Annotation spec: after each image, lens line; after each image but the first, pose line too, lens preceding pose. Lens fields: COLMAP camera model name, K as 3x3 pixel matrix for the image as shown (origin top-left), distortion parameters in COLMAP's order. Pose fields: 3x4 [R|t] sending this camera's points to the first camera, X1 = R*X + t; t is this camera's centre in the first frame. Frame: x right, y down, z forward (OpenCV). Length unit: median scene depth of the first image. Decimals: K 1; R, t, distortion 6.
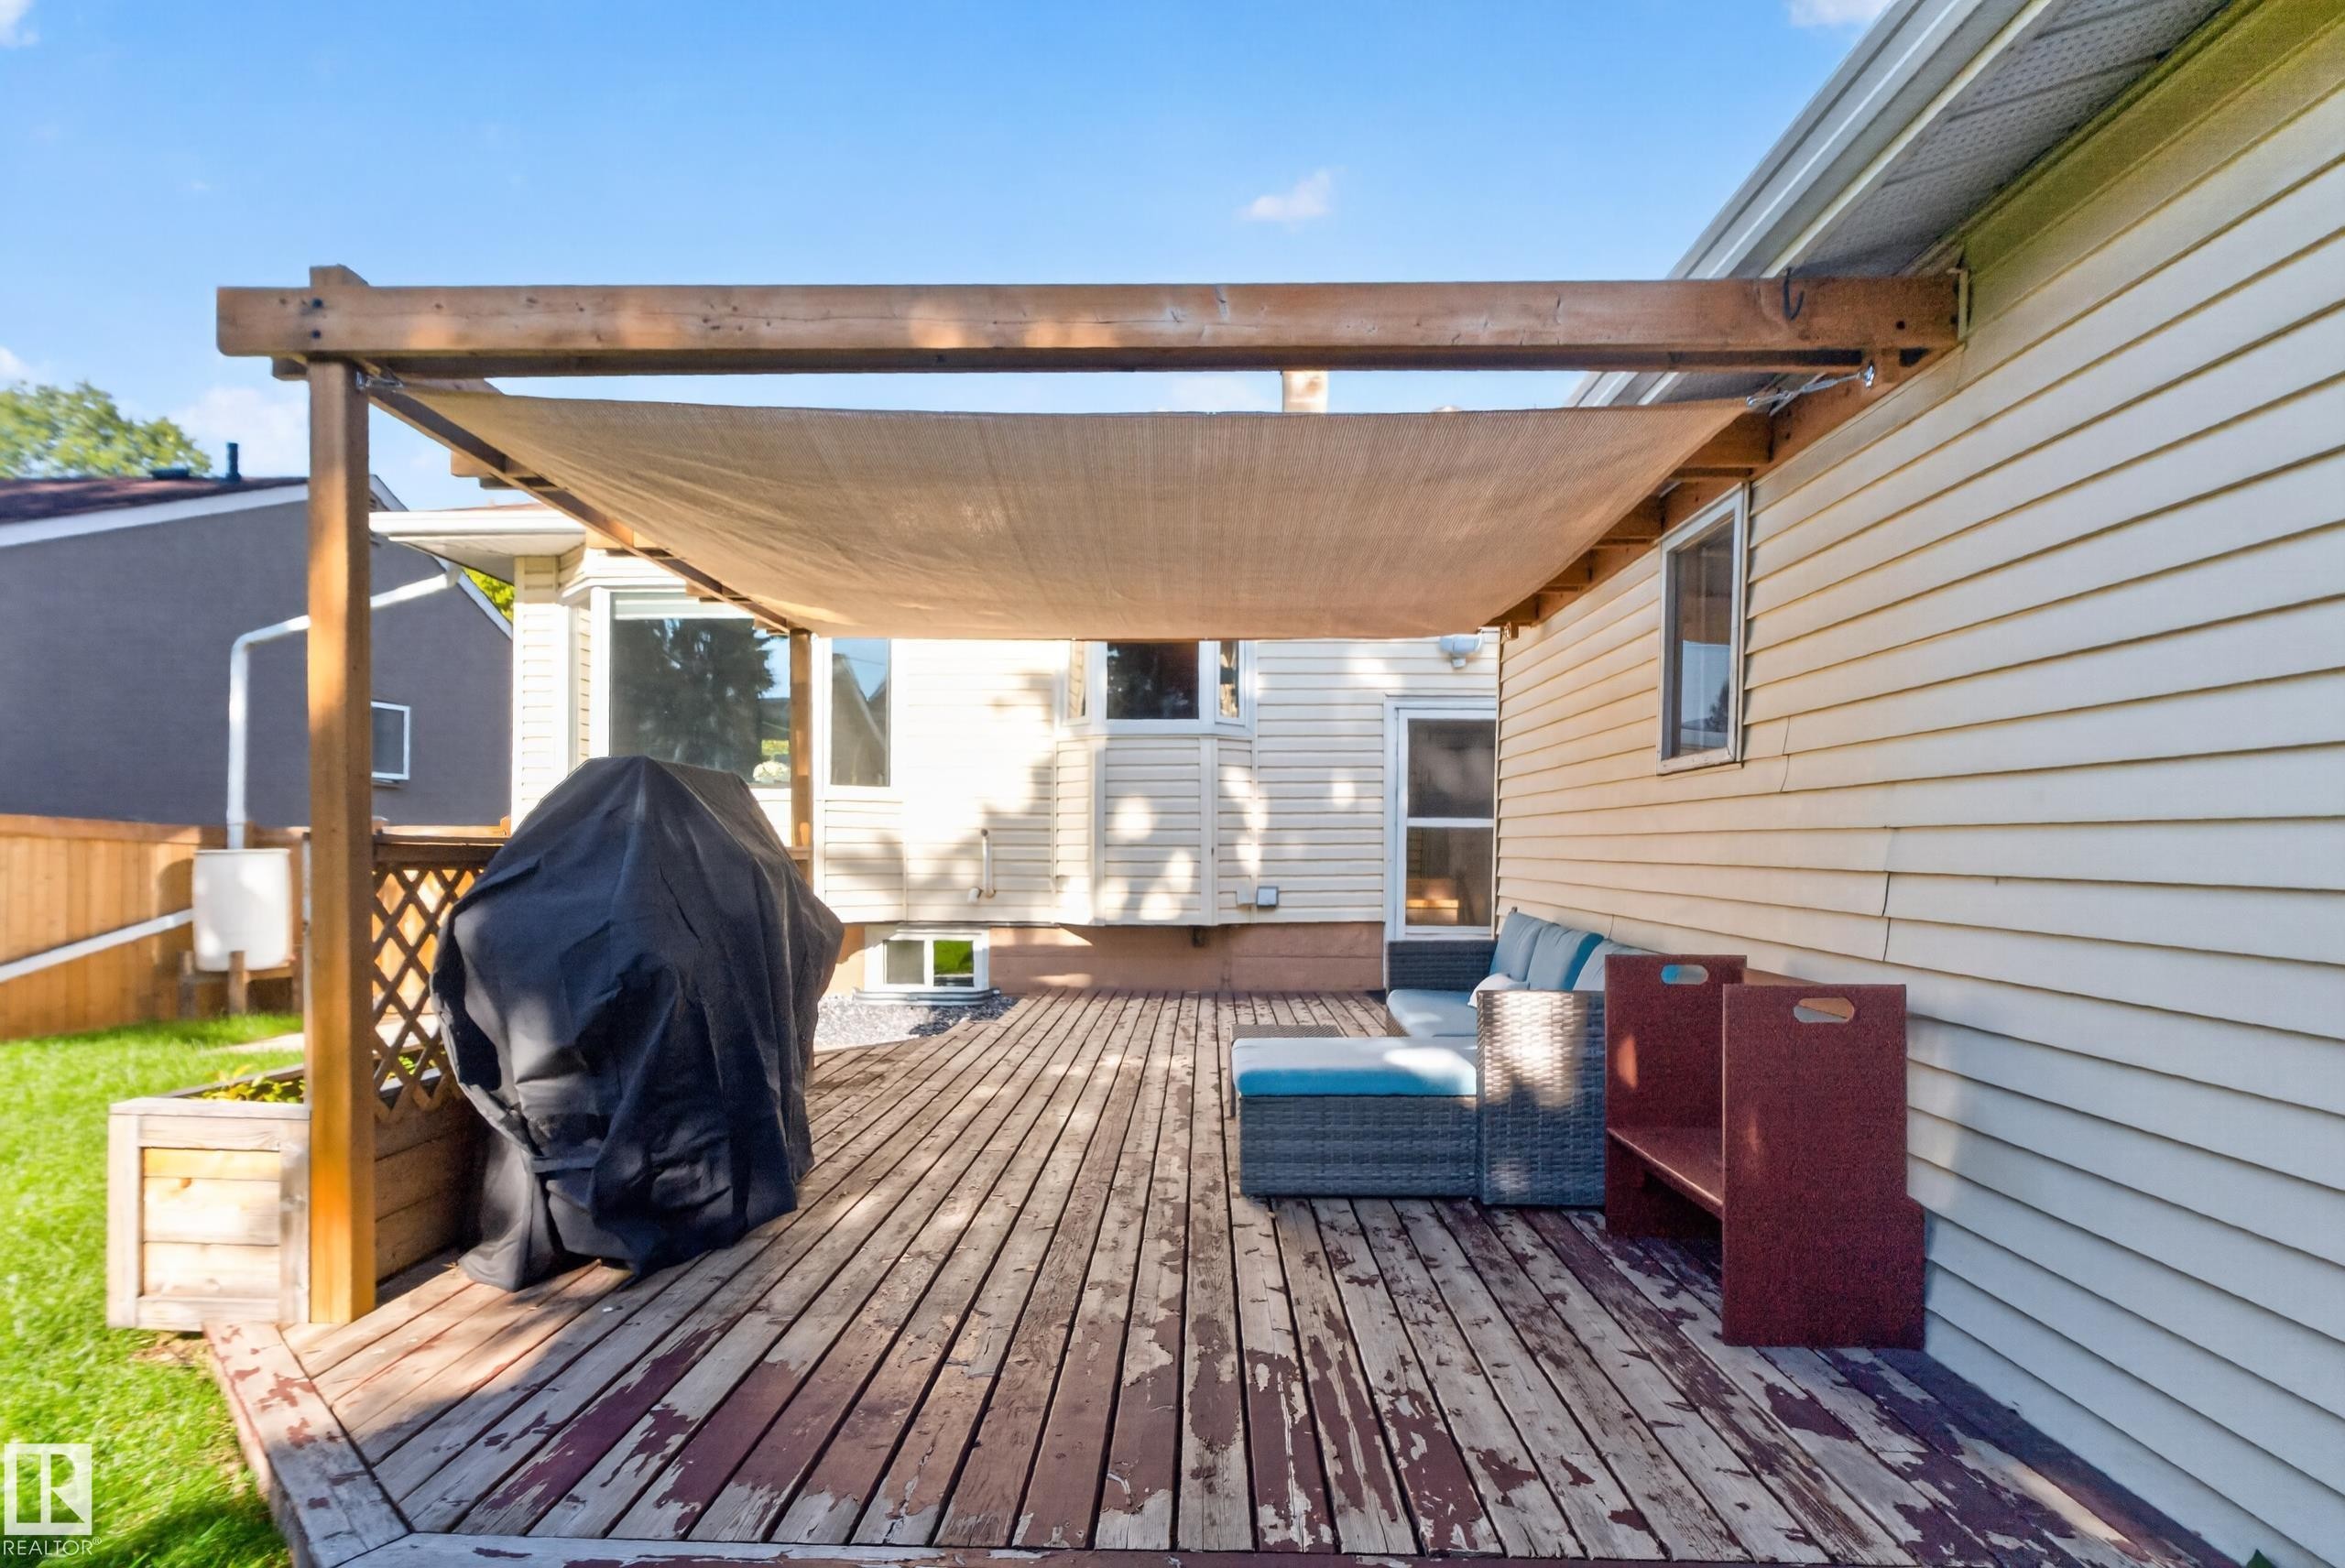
lens RADIAL K [[1239.8, 0, 1178.1], [0, 1239.8, 847.7], [0, 0, 1]] dist [-0.027880, 0.000127]
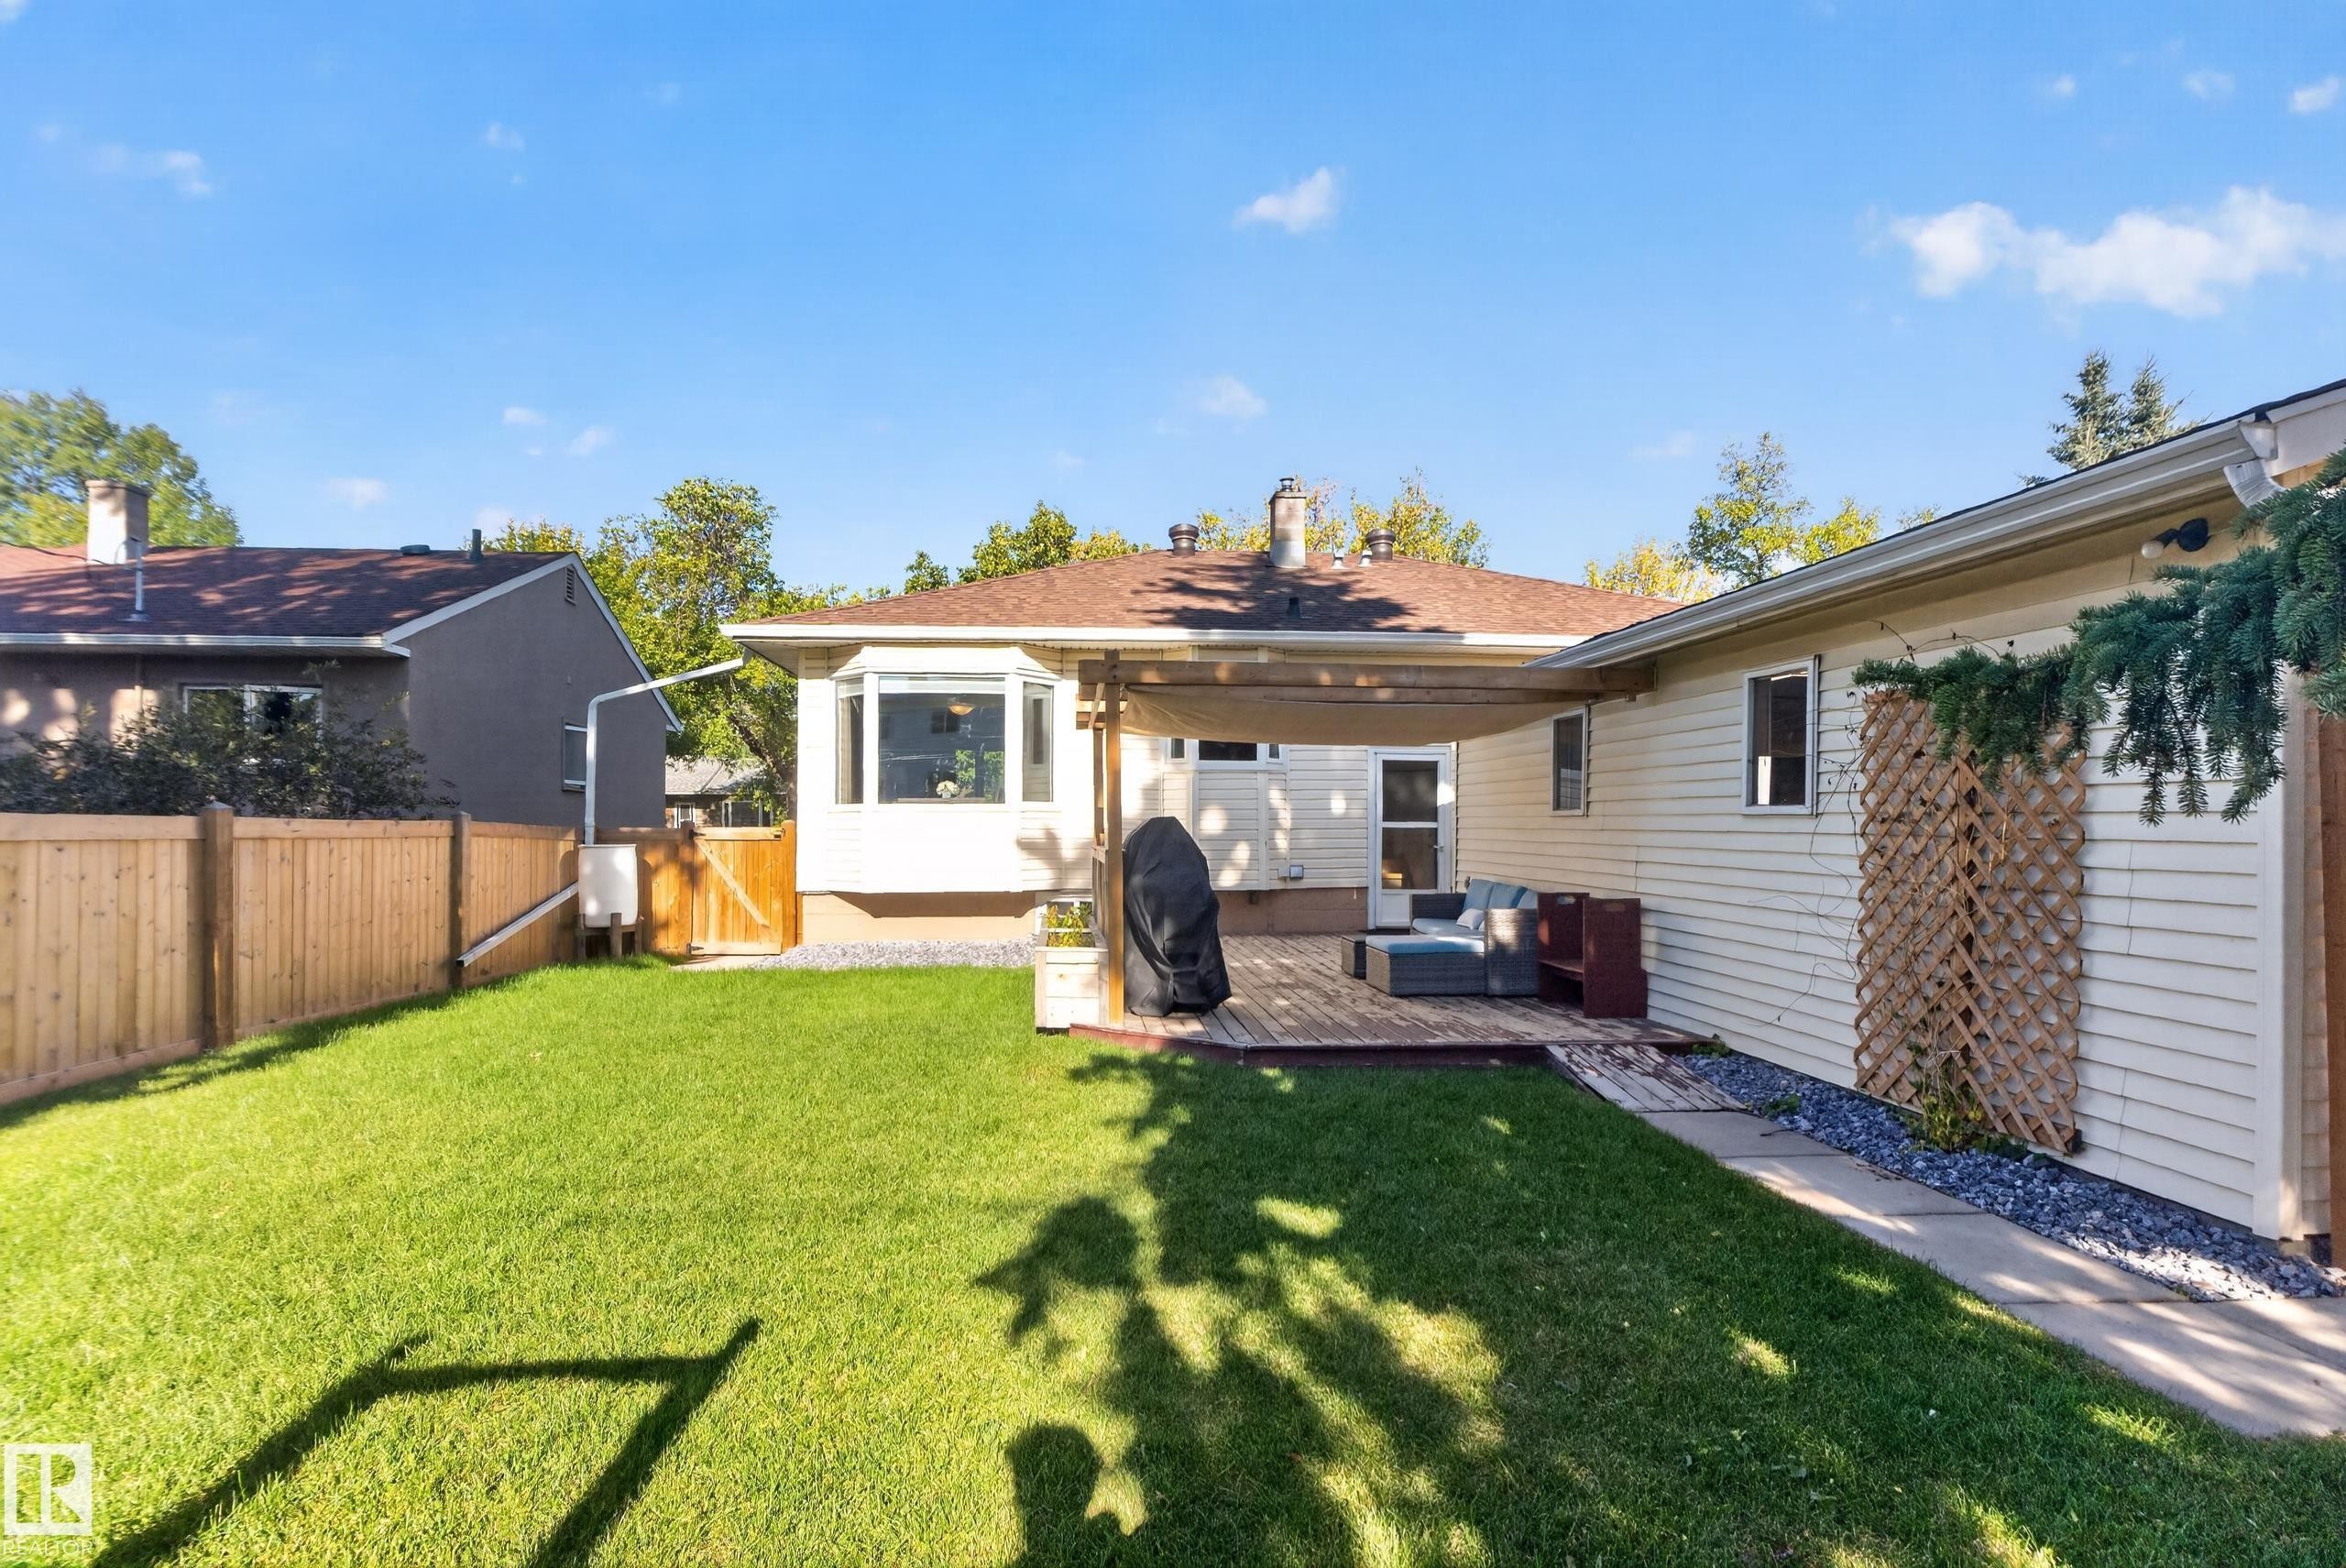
lens RADIAL K [[1211.5, 0, 1182.9], [0, 1211.5, 797.7], [0, 0, 1]] dist [-0.002132, 0.000275]
pose [[0.993844, 0.000553, 0.110791, -0.250438], [0.001943, 0.999747, -0.022420, -0.021333], [-0.110776, 0.022498, 0.993591, -0.537916]]
